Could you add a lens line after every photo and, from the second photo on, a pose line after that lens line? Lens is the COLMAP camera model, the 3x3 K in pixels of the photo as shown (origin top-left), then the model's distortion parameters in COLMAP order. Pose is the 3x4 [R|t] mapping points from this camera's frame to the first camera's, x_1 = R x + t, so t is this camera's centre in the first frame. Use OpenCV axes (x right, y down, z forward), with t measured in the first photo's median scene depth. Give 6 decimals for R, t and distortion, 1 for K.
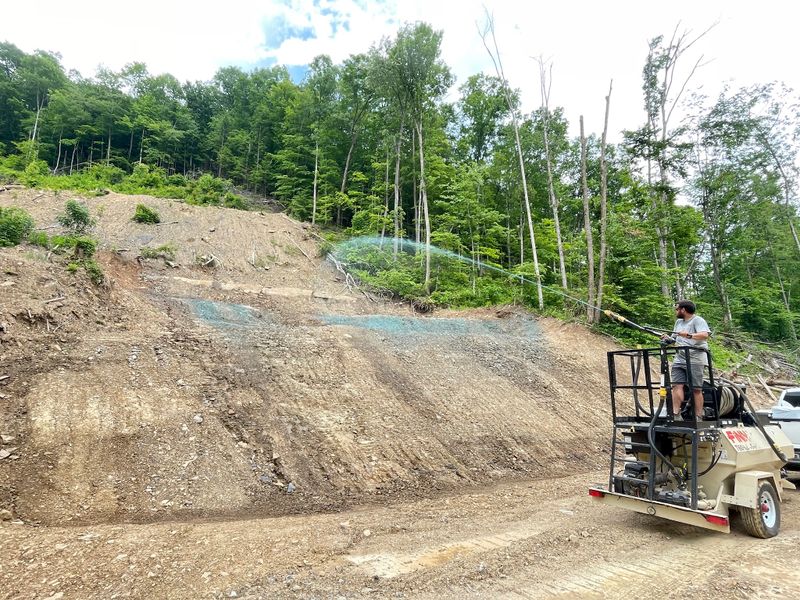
lens RADIAL K [[428.1, 0, 400.0], [0, 428.1, 300.0], [0, 0, 1]] dist [-0.002373, 0.000524]
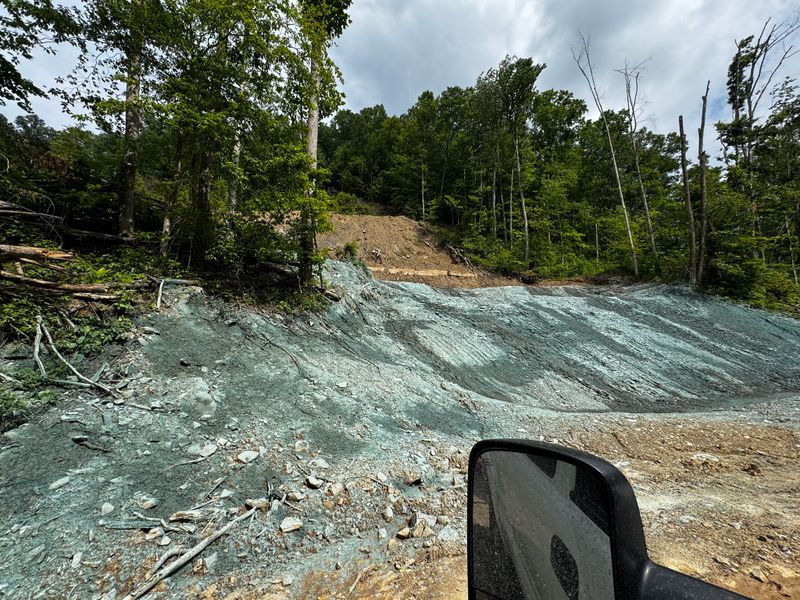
lens RADIAL K [[321.7, 0, 400.0], [0, 321.7, 300.0], [0, 0, 1]] dist [0.001295, -0.000115]
pose [[0.987964, -0.038518, -0.149811, -0.182234], [0.049268, 0.996419, 0.068718, -0.006974], [0.146627, -0.075271, 0.986324, -0.047343]]
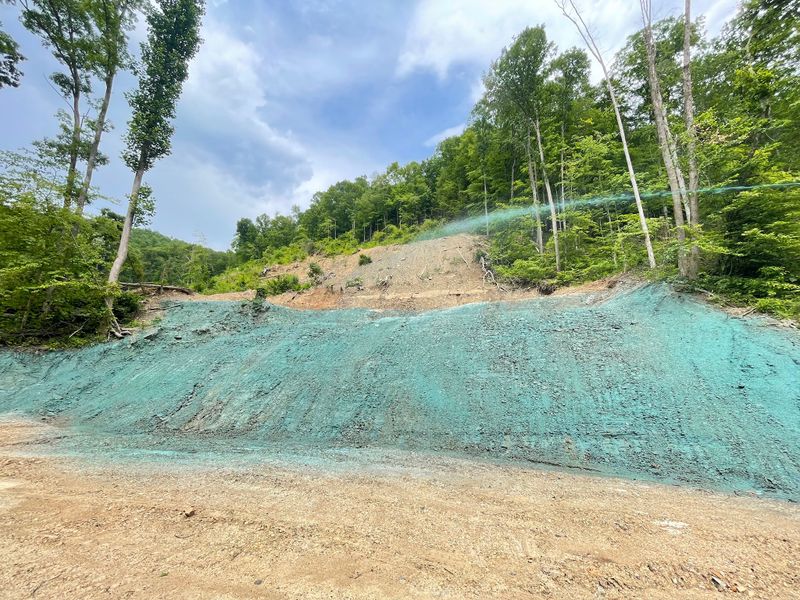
lens RADIAL K [[328.3, 0, 407.8], [0, 328.3, 299.9], [0, 0, 1]] dist [-0.000325, -0.000152]
pose [[0.745393, -0.135758, -0.652656, 0.308924], [0.138639, 0.989207, -0.047425, 0.033702], [0.652050, -0.055134, 0.756169, 0.148274]]
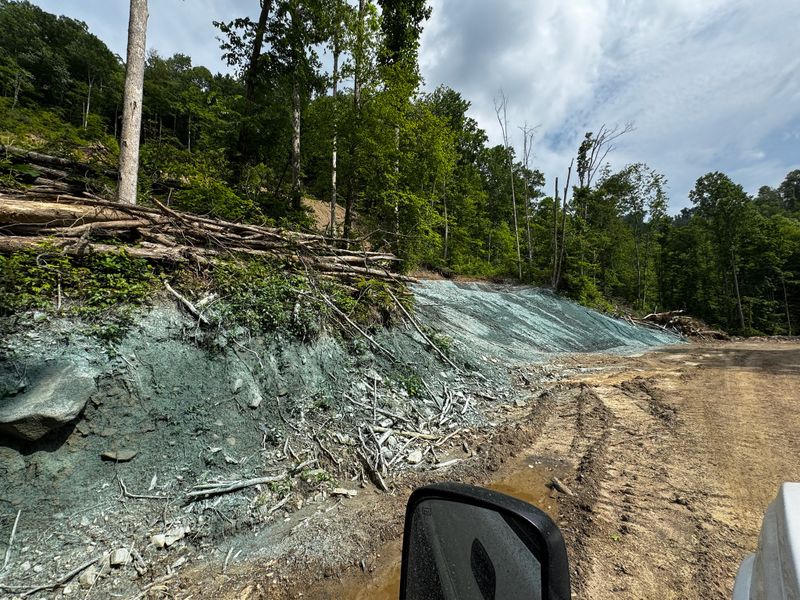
lens RADIAL K [[328.3, 0, 407.8], [0, 328.3, 299.9], [0, 0, 1]] dist [-0.000325, -0.000152]
pose [[0.969988, 0.014035, 0.242748, -0.386918], [-0.046253, 0.990755, 0.127538, -0.038907], [-0.238714, -0.134939, 0.961669, -0.208685]]
